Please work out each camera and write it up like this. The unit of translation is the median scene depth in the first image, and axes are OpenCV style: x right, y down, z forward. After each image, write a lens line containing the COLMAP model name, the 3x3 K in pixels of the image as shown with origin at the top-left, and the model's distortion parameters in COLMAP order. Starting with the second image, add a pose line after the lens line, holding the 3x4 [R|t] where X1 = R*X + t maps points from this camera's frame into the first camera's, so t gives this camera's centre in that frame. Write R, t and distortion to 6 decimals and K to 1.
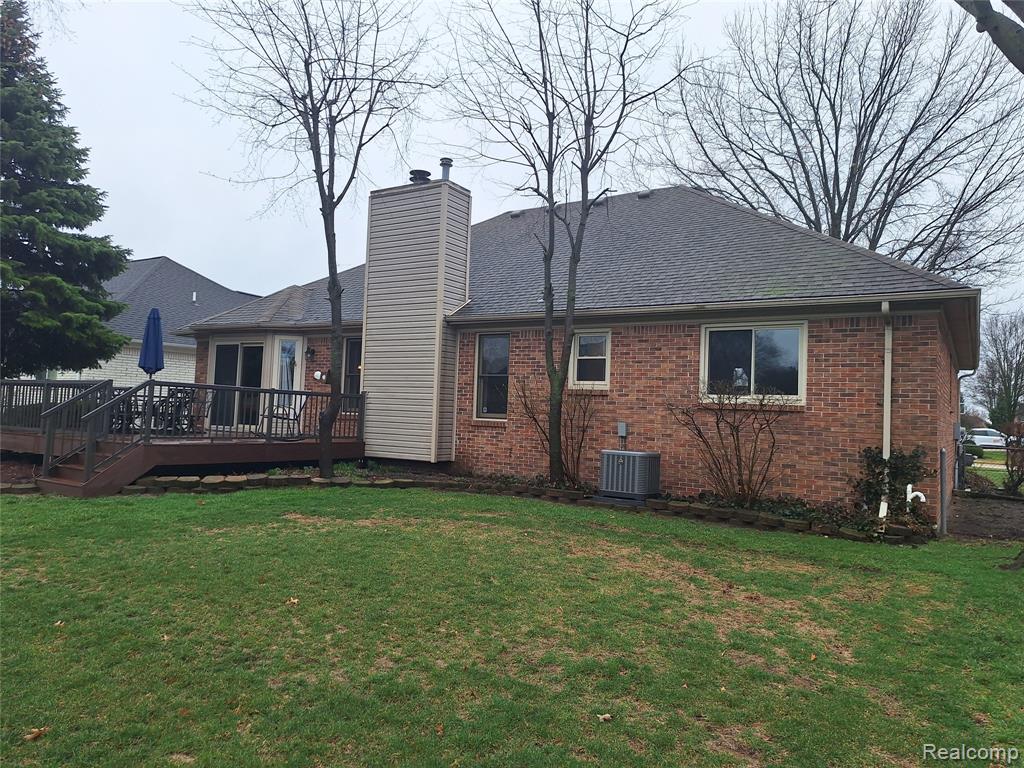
lens RADIAL K [[703.4, 0, 512.0], [0, 703.4, 384.0], [0, 0, 1]] dist [0.098738, -0.124882]
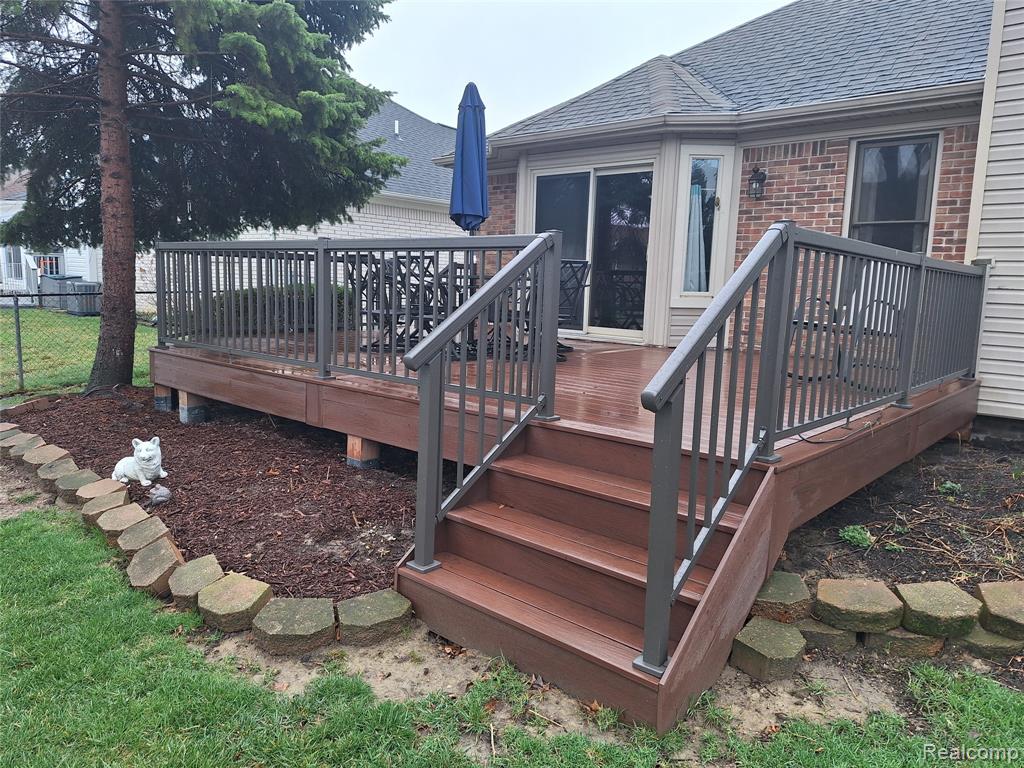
lens RADIAL K [[703.4, 0, 512.0], [0, 703.4, 384.0], [0, 0, 1]] dist [0.098738, -0.124882]
pose [[0.988807, 0.017527, -0.148169, -0.448122], [0.009648, 0.983487, 0.180719, 0.003383], [0.148890, -0.180126, 0.972310, 0.573976]]
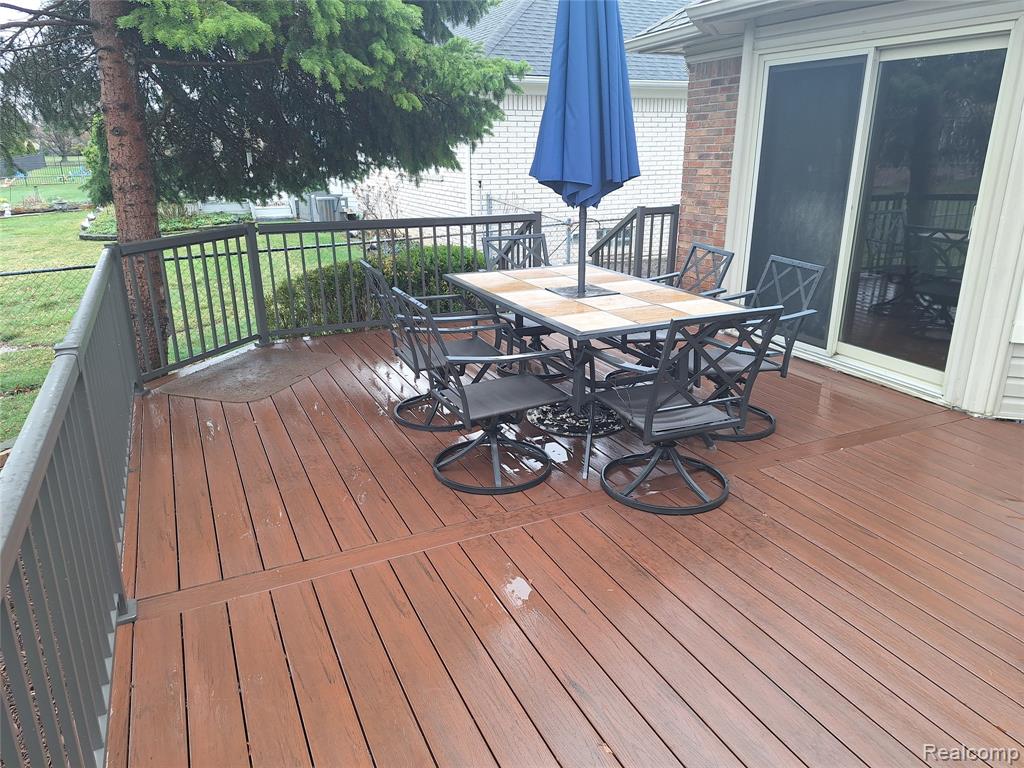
lens RADIAL K [[705.9, 0, 518.5], [0, 705.9, 382.5], [0, 0, 1]] dist [0.114977, -0.132361]
pose [[0.857384, 0.123488, -0.499643, -0.428405], [0.057350, 0.941821, 0.331186, -0.045776], [0.511471, -0.312608, 0.800421, 0.839616]]
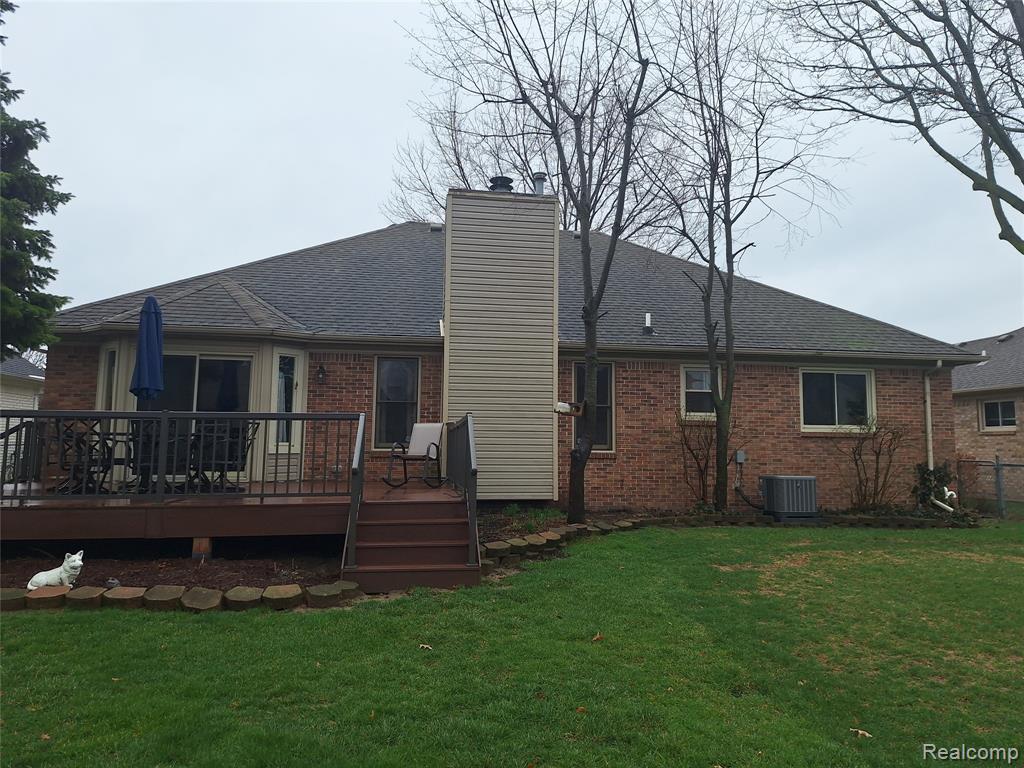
lens RADIAL K [[703.4, 0, 512.0], [0, 703.4, 384.0], [0, 0, 1]] dist [0.098738, -0.124882]
pose [[0.759842, 0.027185, 0.649539, -0.749150], [-0.008119, 0.999444, -0.032332, -0.009692], [-0.650057, 0.019293, 0.759640, 0.331906]]
